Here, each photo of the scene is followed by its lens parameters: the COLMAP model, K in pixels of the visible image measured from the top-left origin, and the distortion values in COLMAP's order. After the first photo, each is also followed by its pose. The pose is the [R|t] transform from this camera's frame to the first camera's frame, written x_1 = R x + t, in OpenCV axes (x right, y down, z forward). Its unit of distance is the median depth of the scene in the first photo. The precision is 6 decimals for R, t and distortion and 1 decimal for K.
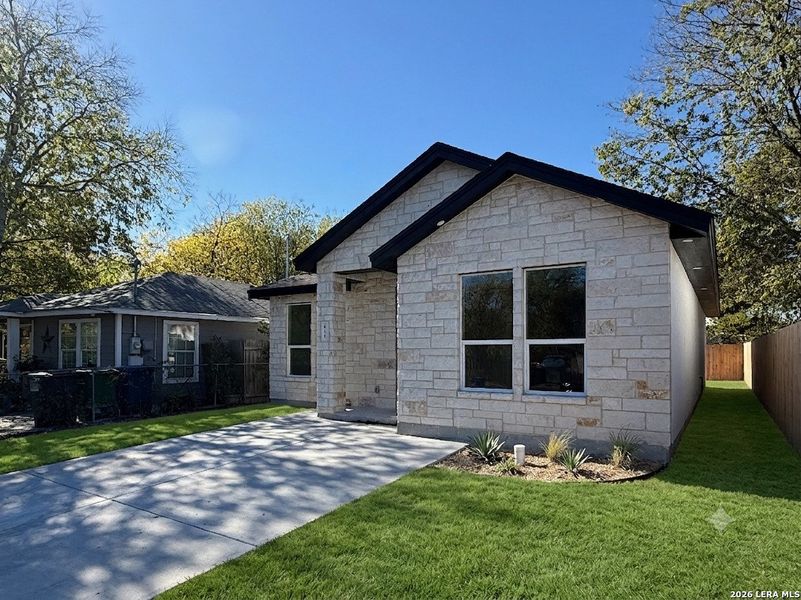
lens RADIAL K [[800.6, 0, 400.5], [0, 800.6, 300.0], [0, 0, 1]] dist [-0.001603, -0.001289]
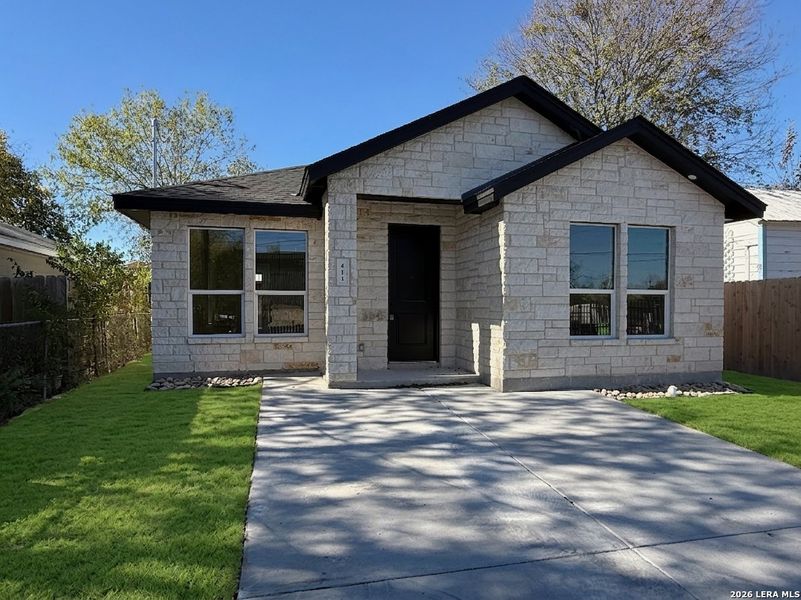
lens RADIAL K [[467.6, 0, 400.5], [0, 467.6, 300.0], [0, 0, 1]] dist [-0.000204, 0.000583]
pose [[0.547653, 0.006340, 0.836682, -0.513490], [-0.056961, 0.997934, 0.029722, 0.057627], [-0.834764, -0.063936, 0.546883, 0.837646]]
